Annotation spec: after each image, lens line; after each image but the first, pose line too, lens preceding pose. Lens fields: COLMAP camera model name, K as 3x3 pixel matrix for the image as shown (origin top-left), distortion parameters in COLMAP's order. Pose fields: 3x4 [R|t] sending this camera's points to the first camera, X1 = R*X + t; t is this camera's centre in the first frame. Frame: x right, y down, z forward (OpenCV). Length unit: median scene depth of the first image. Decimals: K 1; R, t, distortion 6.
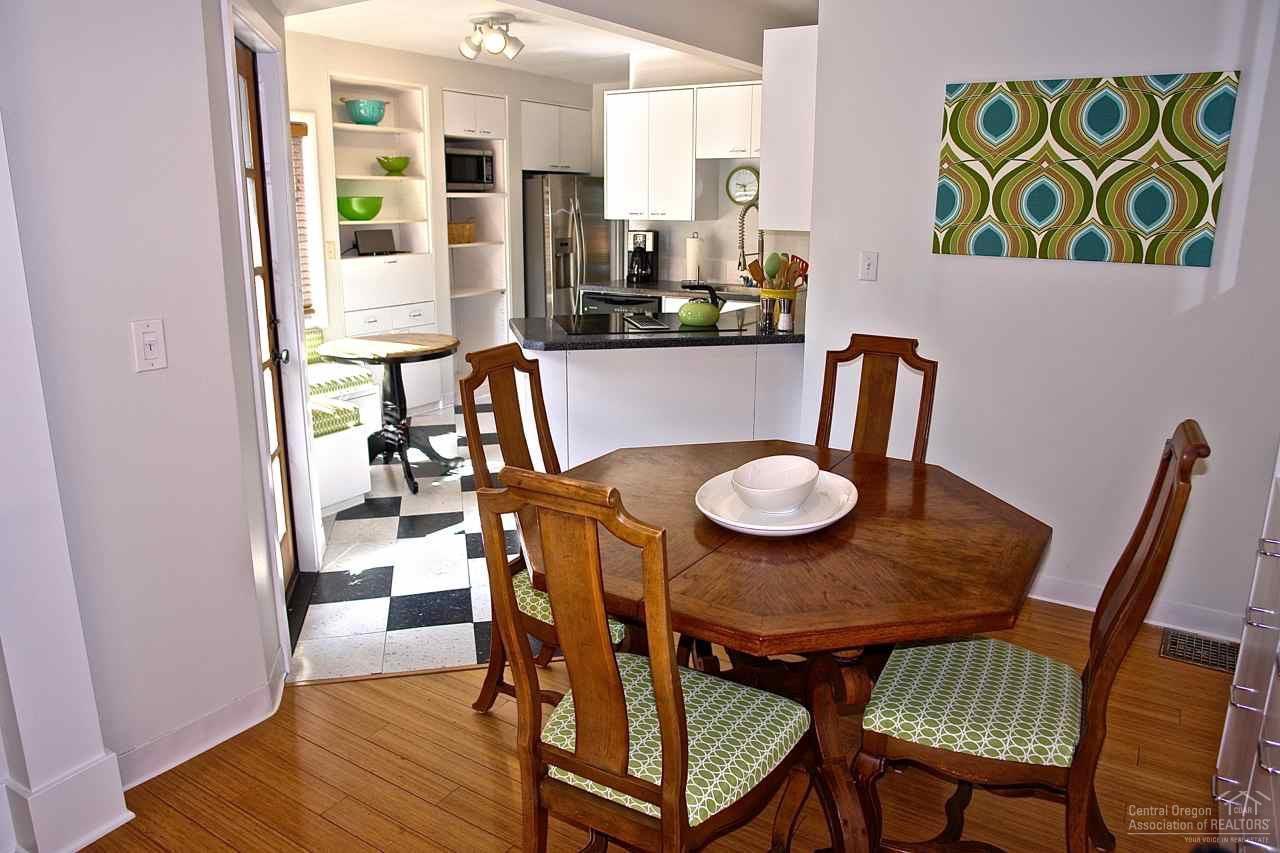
lens RADIAL K [[906.2, 0, 633.6], [0, 906.2, 425.1], [0, 0, 1]] dist [-0.091671, 0.061202]
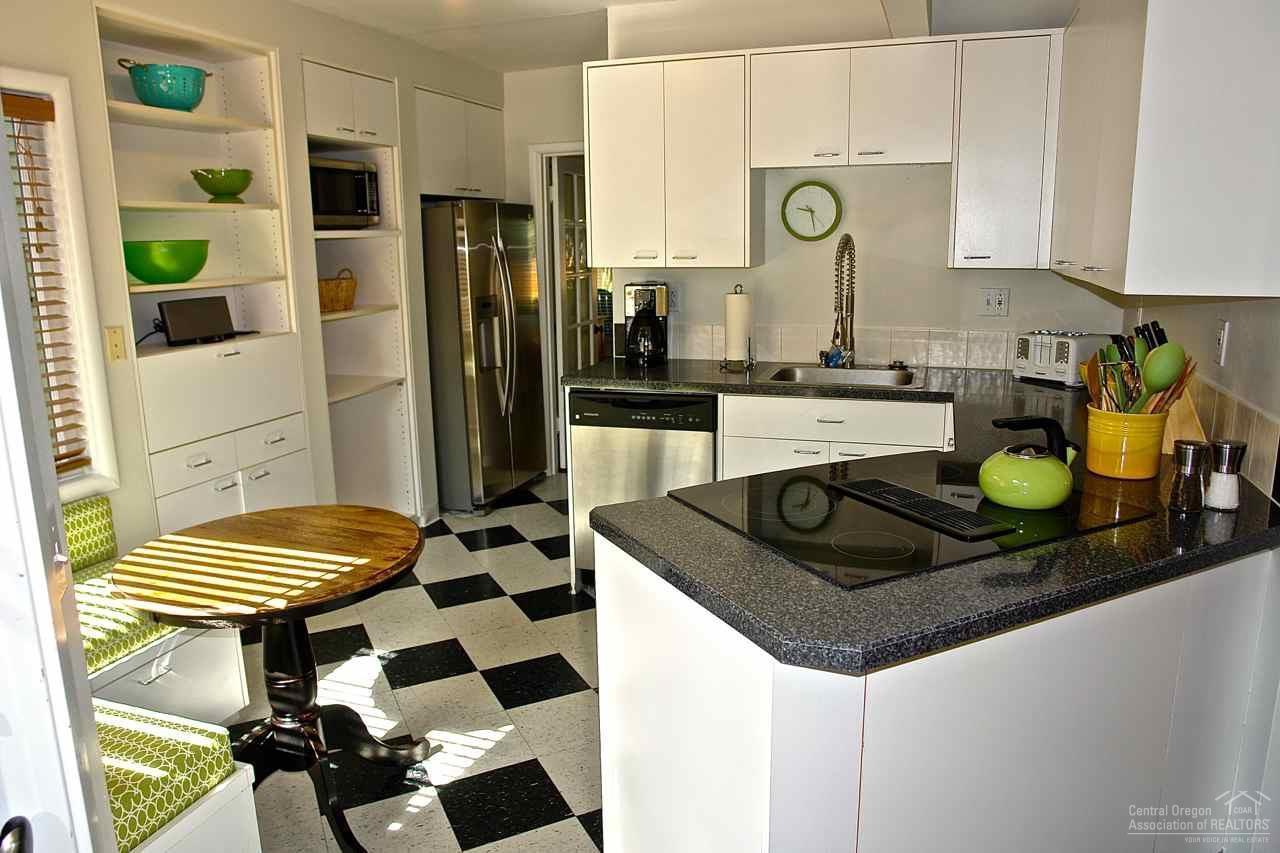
lens RADIAL K [[906.2, 0, 633.6], [0, 906.2, 425.1], [0, 0, 1]] dist [-0.091671, 0.061202]
pose [[0.973762, -0.066204, 0.217728, -0.146247], [0.074367, 0.996794, -0.029507, -0.100834], [-0.215076, 0.044925, 0.975563, 0.396801]]
